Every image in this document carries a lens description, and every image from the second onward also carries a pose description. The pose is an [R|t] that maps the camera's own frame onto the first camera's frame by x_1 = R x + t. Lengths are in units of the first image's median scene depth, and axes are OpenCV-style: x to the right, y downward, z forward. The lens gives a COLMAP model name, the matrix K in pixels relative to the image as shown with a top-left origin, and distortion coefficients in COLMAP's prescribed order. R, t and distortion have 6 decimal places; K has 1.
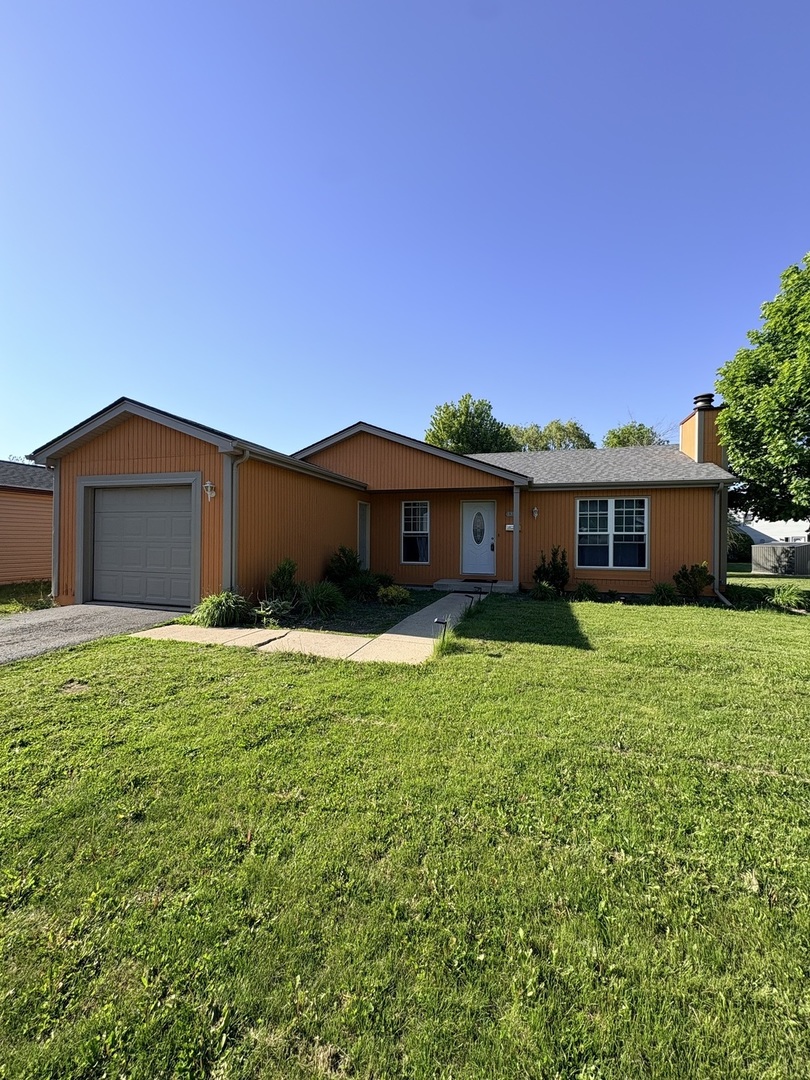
lens RADIAL K [[432.2, 0, 405.0], [0, 432.2, 540.0], [0, 0, 1]] dist [0.000191, -0.000172]
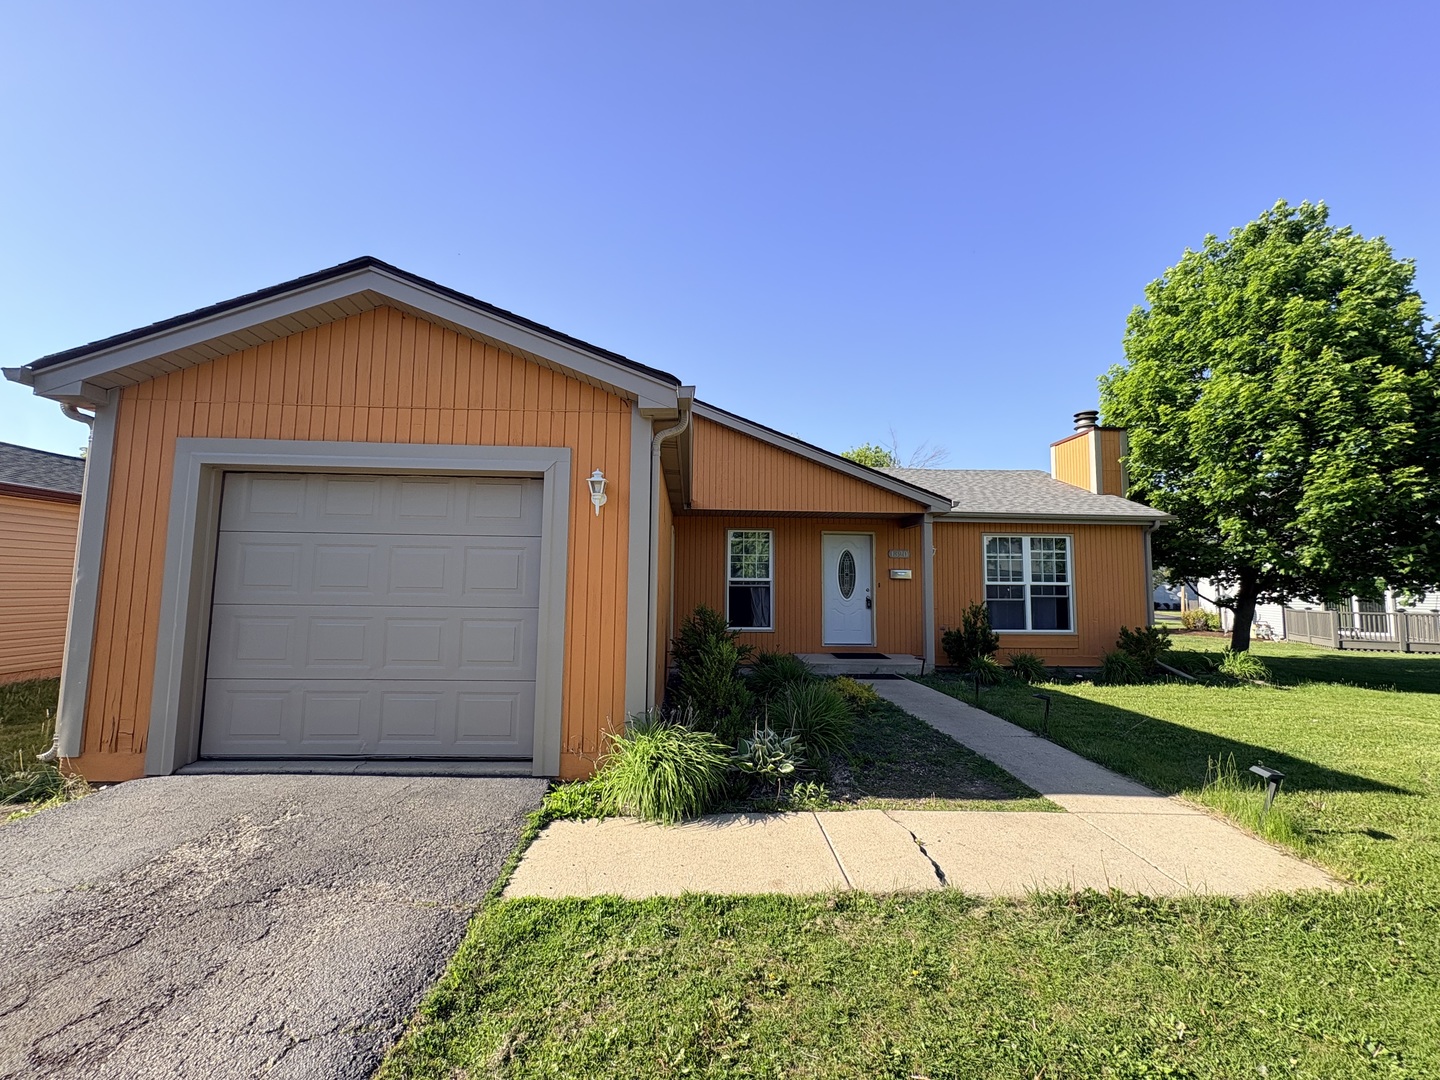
lens RADIAL K [[576.3, 0, 720.0], [0, 576.3, 540.0], [0, 0, 1]] dist [0.000191, -0.000172]
pose [[0.944013, 0.029248, 0.328610, -0.341921], [-0.004175, 0.997042, -0.076748, -0.012459], [-0.329882, 0.071079, 0.941342, 0.261493]]
